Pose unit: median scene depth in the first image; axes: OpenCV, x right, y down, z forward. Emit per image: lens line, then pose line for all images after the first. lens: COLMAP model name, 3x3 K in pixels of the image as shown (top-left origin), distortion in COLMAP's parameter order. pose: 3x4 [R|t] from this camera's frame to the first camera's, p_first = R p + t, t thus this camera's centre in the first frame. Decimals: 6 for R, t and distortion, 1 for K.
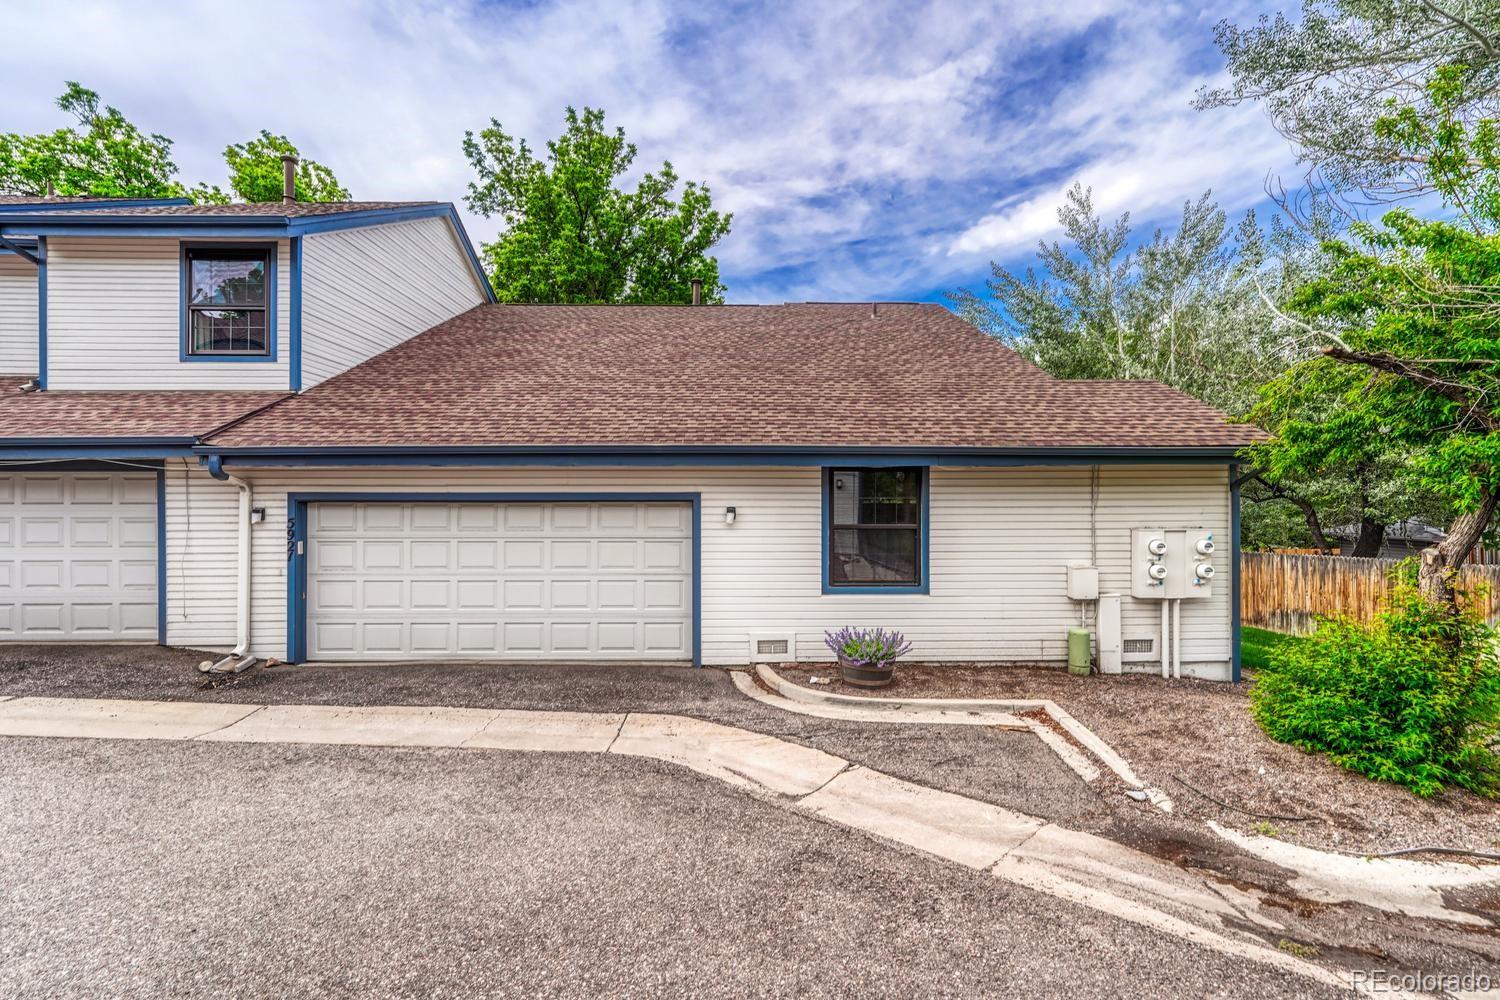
lens RADIAL K [[638.7, 0, 749.5], [0, 638.7, 500.1], [0, 0, 1]] dist [-0.003571, -0.000083]
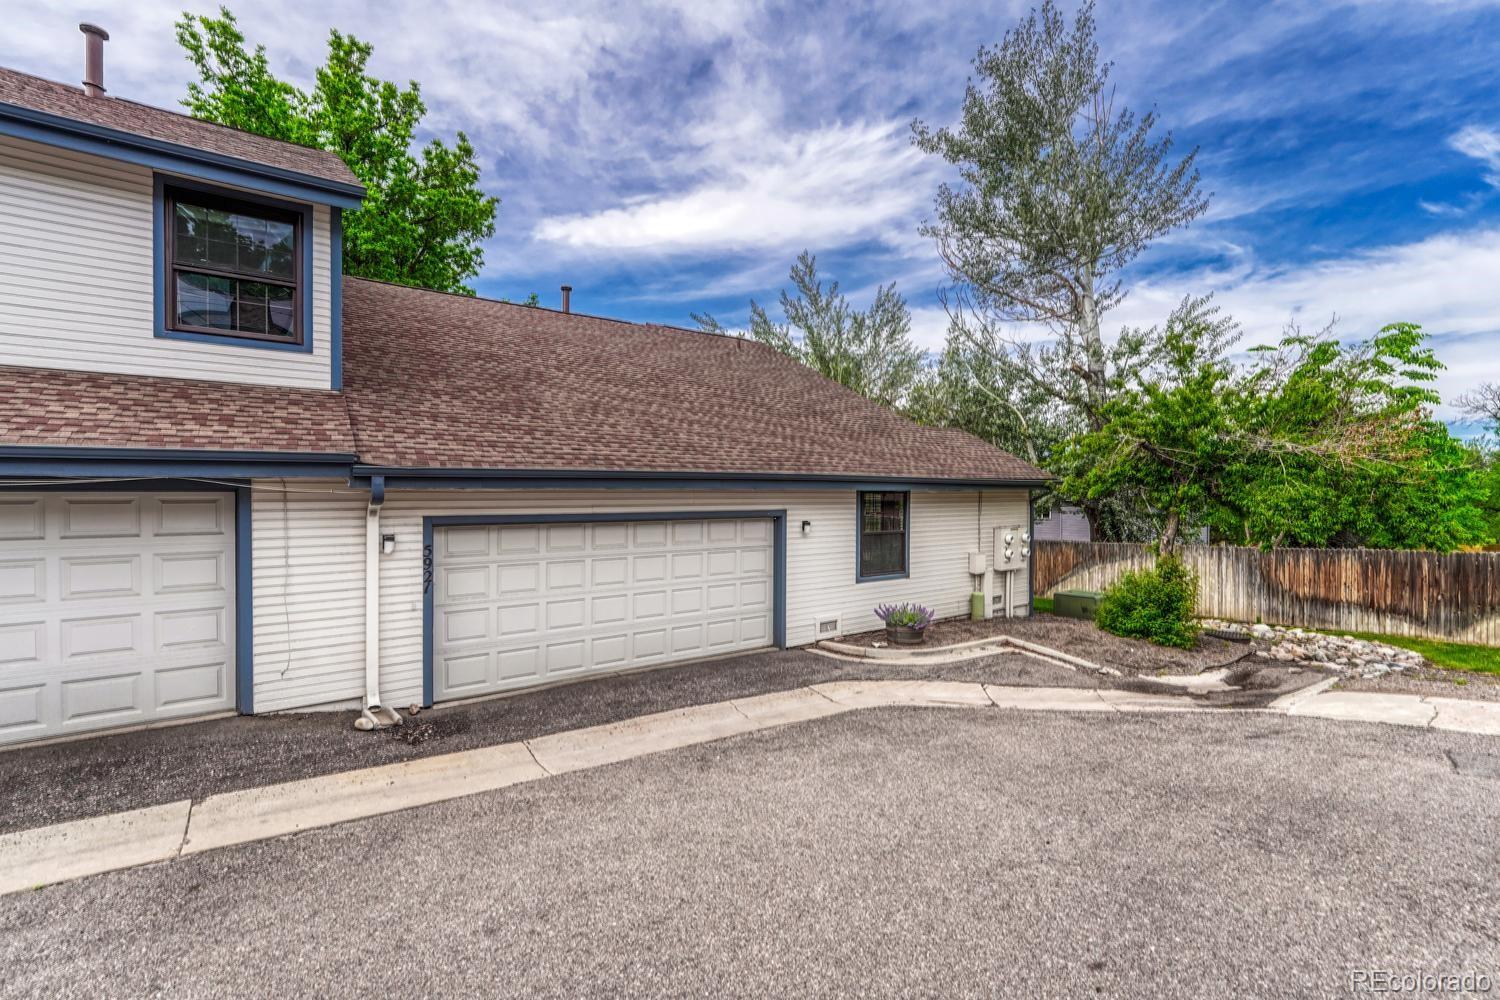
lens RADIAL K [[638.7, 0, 749.5], [0, 638.7, 500.1], [0, 0, 1]] dist [-0.003571, -0.000083]
pose [[0.826958, -0.004794, 0.562243, -0.849389], [-0.003131, 0.999909, 0.013131, -0.047559], [-0.562255, -0.012619, 0.826868, 0.008080]]
